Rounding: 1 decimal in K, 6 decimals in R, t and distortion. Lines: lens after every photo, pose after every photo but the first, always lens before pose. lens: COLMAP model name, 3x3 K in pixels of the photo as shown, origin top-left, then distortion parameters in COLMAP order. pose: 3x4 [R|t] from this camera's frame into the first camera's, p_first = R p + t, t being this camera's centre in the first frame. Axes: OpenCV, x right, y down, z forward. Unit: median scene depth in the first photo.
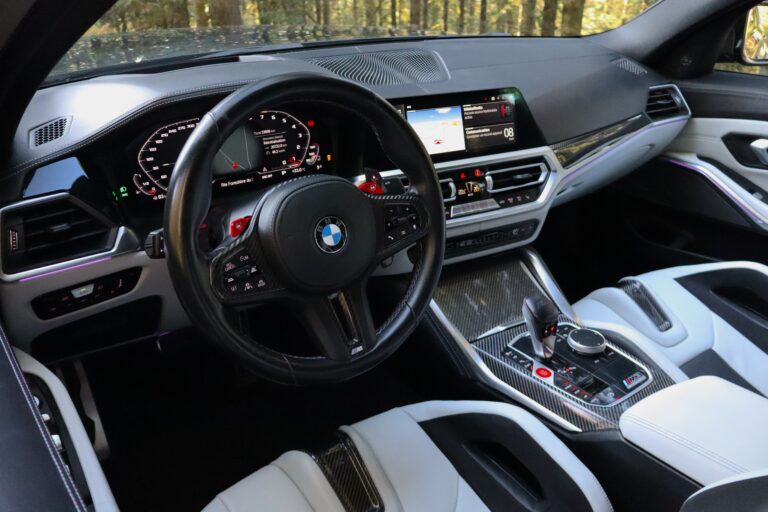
lens RADIAL K [[608.5, 0, 384.0], [0, 608.5, 256.0], [0, 0, 1]] dist [0.005575, 0.003804]
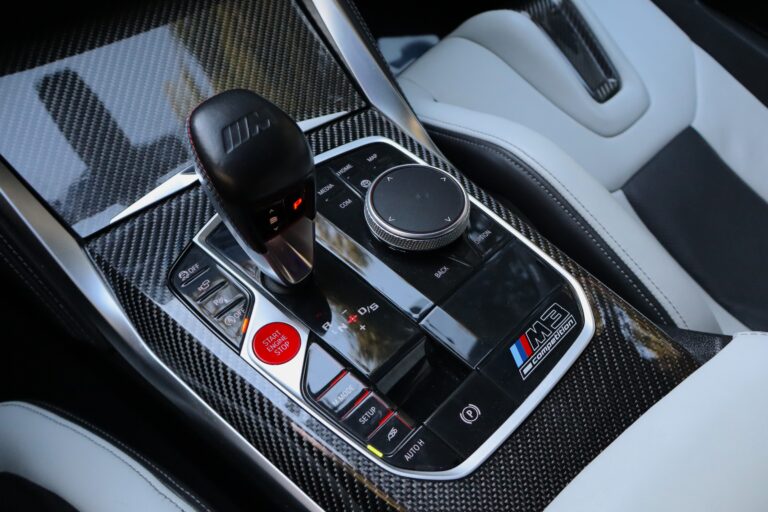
lens RADIAL K [[608.5, 0, 384.0], [0, 608.5, 256.0], [0, 0, 1]] dist [0.005575, 0.003804]
pose [[0.985722, -0.125356, 0.112421, 0.269599], [0.062535, 0.892443, 0.446806, 0.008610], [-0.156339, -0.433396, 0.887539, 0.677235]]
